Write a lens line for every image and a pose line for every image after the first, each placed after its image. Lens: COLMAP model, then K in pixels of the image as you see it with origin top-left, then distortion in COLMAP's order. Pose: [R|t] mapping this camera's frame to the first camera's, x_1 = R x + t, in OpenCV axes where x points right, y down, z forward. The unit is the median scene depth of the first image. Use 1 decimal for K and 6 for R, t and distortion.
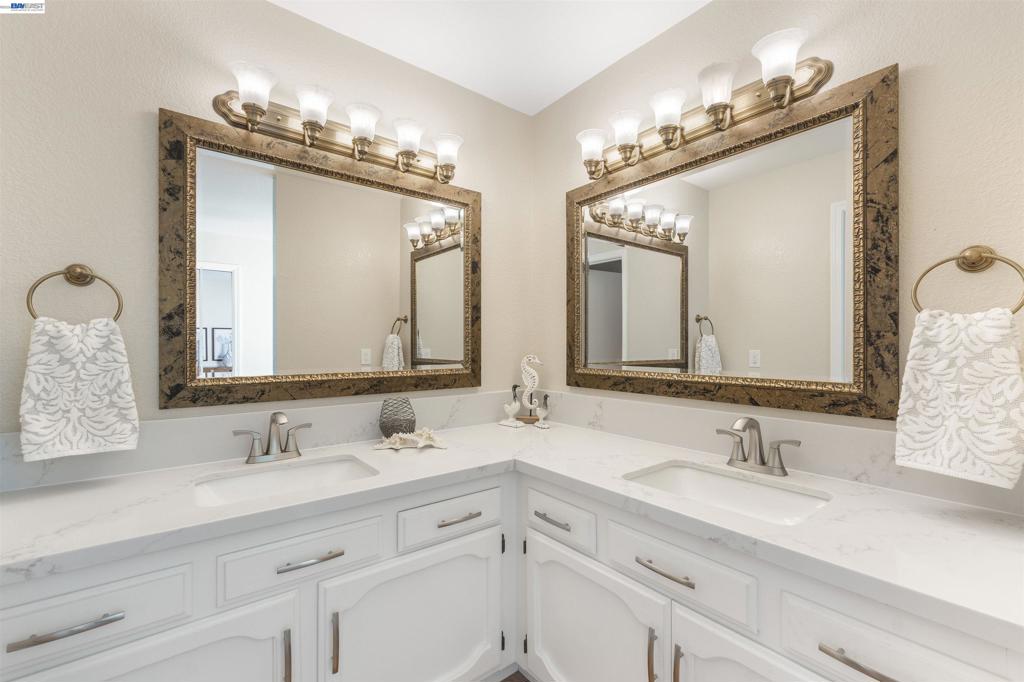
lens RADIAL K [[423.4, 0, 506.9], [0, 423.4, 347.7], [0, 0, 1]] dist [-0.001783, -0.000134]
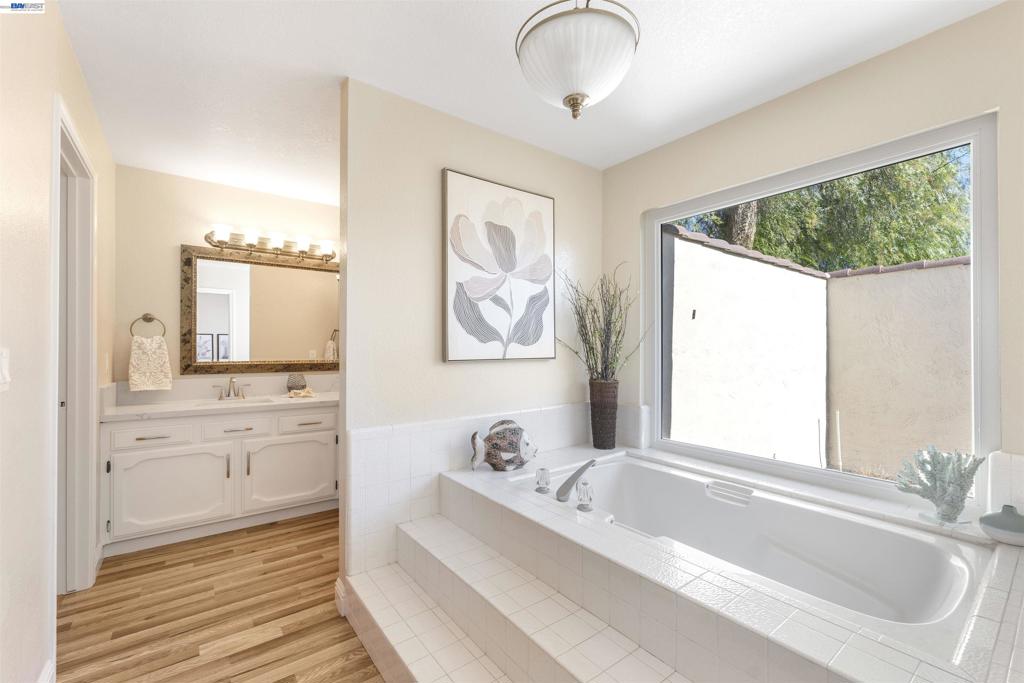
lens RADIAL K [[423.4, 0, 506.9], [0, 423.4, 348.2], [0, 0, 1]] dist [-0.001783, -0.000134]
pose [[0.999860, -0.000863, -0.016719, 0.967383], [0.000727, 0.999967, -0.008122, 0.019884], [0.016726, 0.008109, 0.999827, -1.239158]]
